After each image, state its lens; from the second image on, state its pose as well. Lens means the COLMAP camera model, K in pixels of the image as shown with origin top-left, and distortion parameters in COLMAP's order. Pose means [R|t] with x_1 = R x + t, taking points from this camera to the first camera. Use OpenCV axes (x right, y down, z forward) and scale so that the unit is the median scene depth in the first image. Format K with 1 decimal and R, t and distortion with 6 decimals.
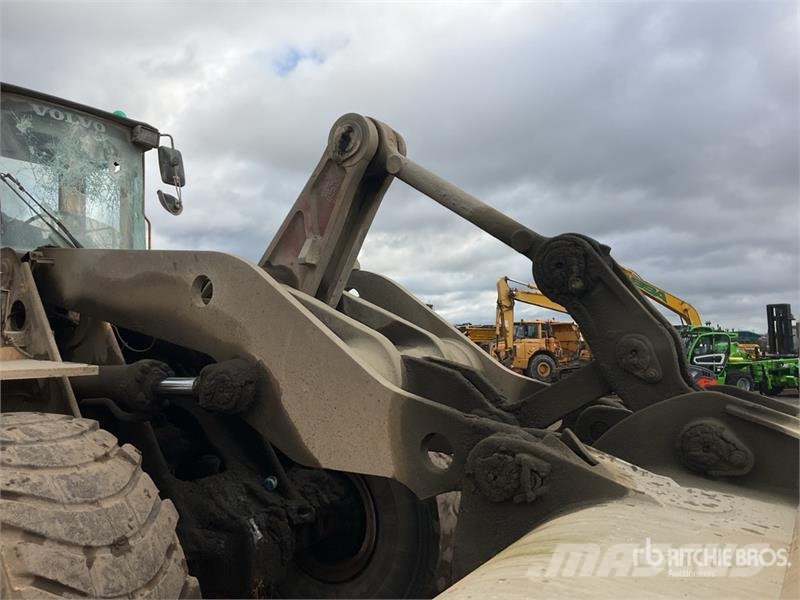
lens RADIAL K [[662.3, 0, 388.6], [0, 662.3, 304.2], [0, 0, 1]] dist [0.069158, -0.118215]
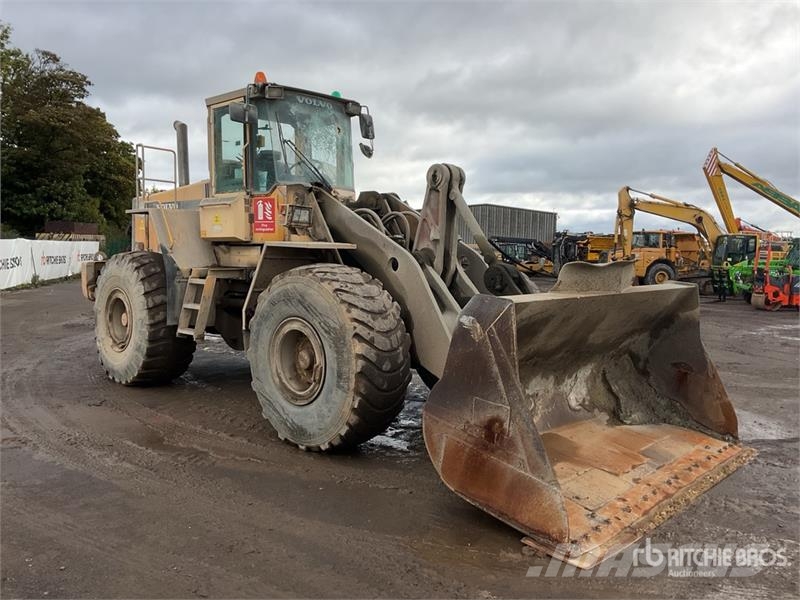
lens RADIAL K [[662.3, 0, 400.3], [0, 662.3, 300.4], [0, 0, 1]] dist [0.069158, -0.118215]
pose [[0.986009, 0.036309, -0.162692, 0.041212], [-0.014220, 0.990754, 0.134926, -0.014551], [0.166087, -0.130725, 0.977408, -0.907293]]
